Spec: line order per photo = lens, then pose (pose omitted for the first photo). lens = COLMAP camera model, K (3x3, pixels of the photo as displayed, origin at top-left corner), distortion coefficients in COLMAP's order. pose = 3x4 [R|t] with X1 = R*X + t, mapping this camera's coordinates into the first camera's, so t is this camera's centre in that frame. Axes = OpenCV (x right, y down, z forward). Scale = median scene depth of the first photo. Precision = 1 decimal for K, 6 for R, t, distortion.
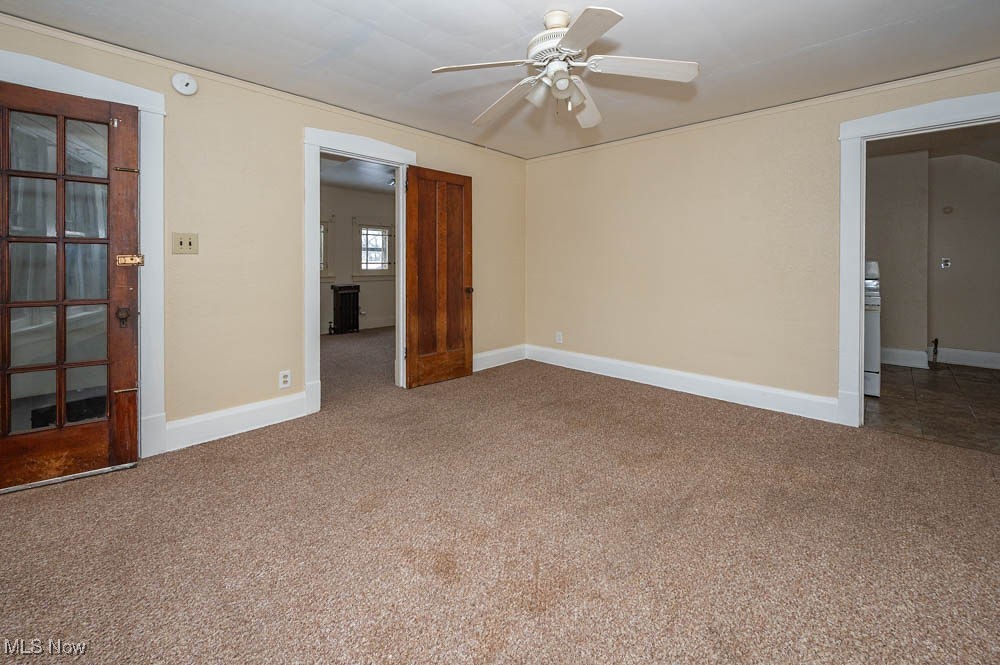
lens RADIAL K [[407.9, 0, 509.9], [0, 407.9, 266.5], [0, 0, 1]] dist [-0.002869, -0.000063]
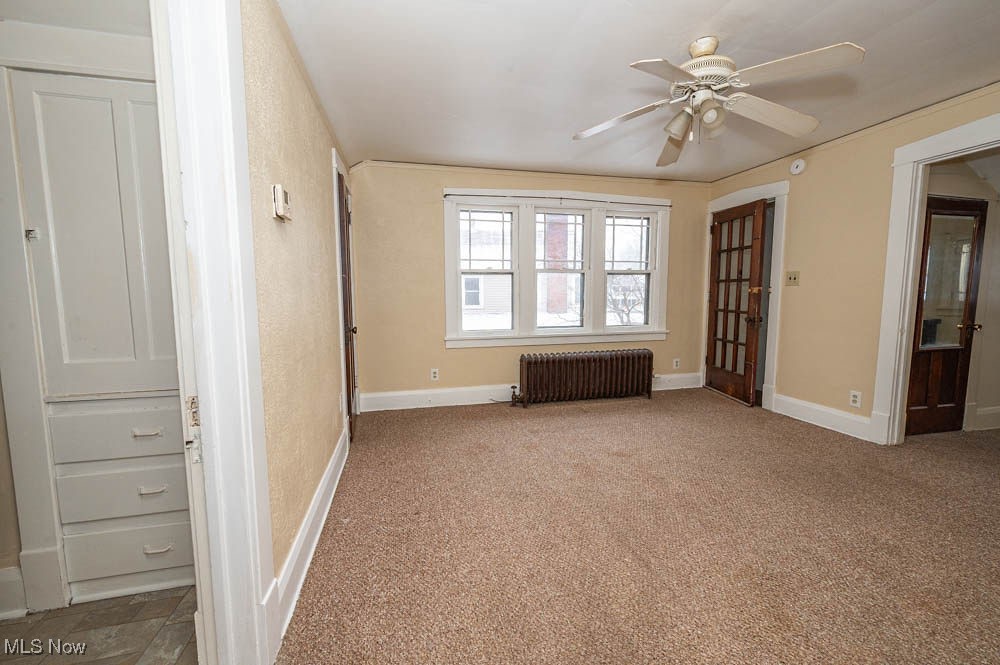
lens RADIAL K [[407.9, 0, 502.8], [0, 407.9, 332.6], [0, 0, 1]] dist [-0.002869, -0.000063]
pose [[-0.541394, 0.080329, -0.836923, 1.017752], [-0.006410, 0.995002, 0.099648, -0.002452], [0.840745, 0.059313, -0.538173, 0.934122]]
